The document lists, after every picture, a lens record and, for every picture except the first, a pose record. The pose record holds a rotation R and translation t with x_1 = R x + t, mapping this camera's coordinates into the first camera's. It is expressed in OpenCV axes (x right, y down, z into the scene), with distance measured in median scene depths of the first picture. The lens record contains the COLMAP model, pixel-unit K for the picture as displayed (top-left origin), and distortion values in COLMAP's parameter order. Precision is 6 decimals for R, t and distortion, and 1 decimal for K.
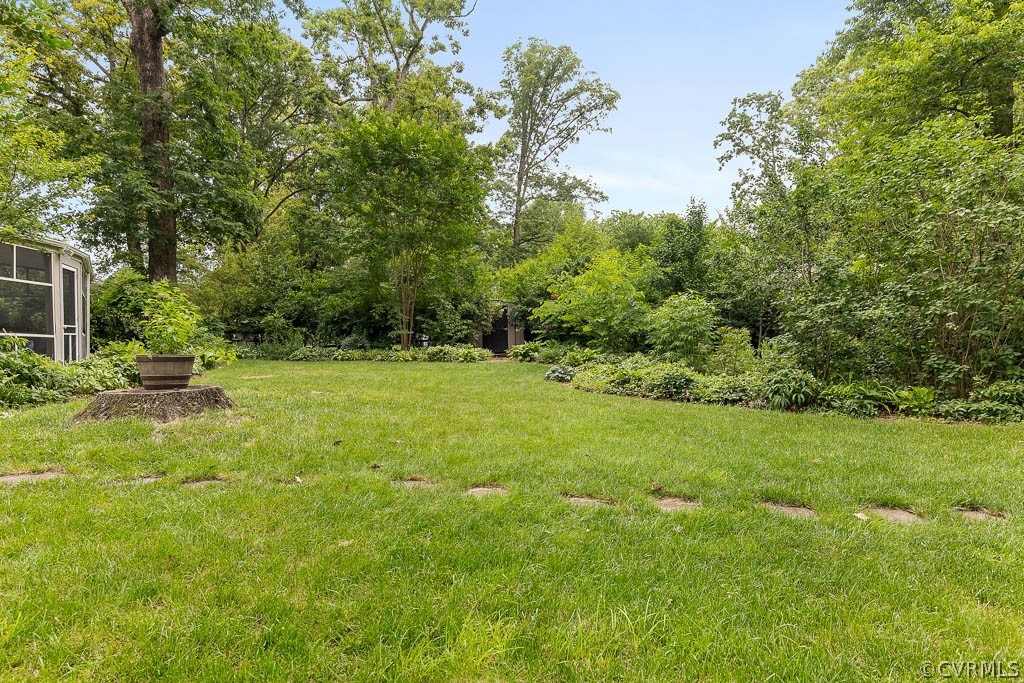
lens RADIAL K [[670.4, 0, 512.0], [0, 670.4, 341.5], [0, 0, 1]] dist [0.000308, 0.000681]
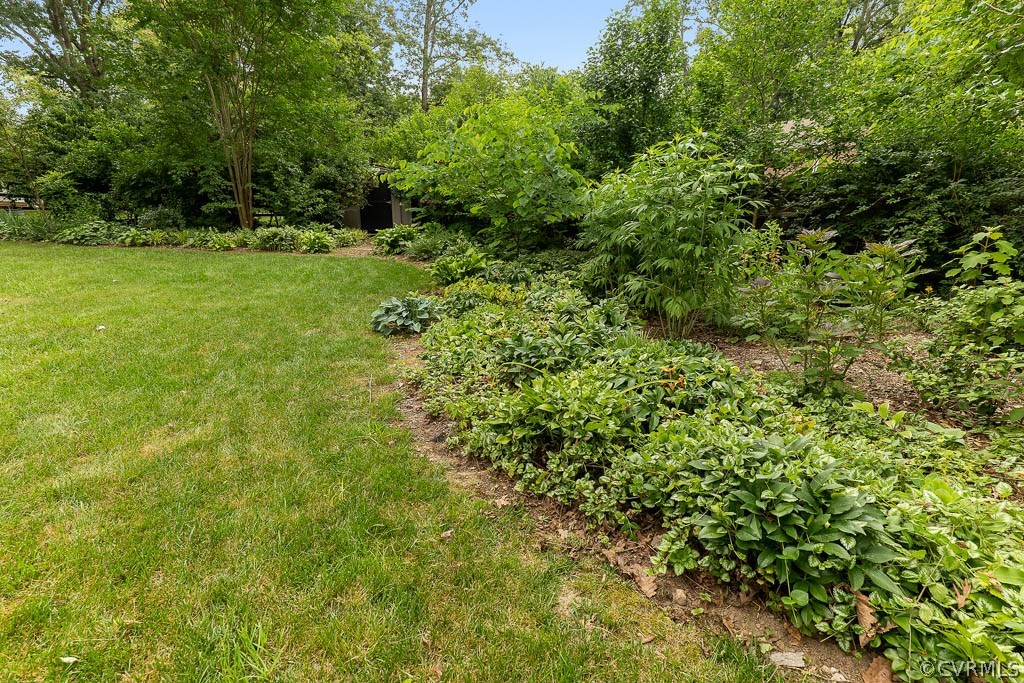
lens RADIAL K [[544.0, 0, 512.0], [0, 544.0, 341.5], [0, 0, 1]] dist [0.029600, 0.000742]
pose [[0.991102, -0.016098, 0.132126, 0.058118], [-0.015598, 0.971772, 0.235406, -0.015463], [-0.132186, -0.235372, 0.962874, 0.366341]]
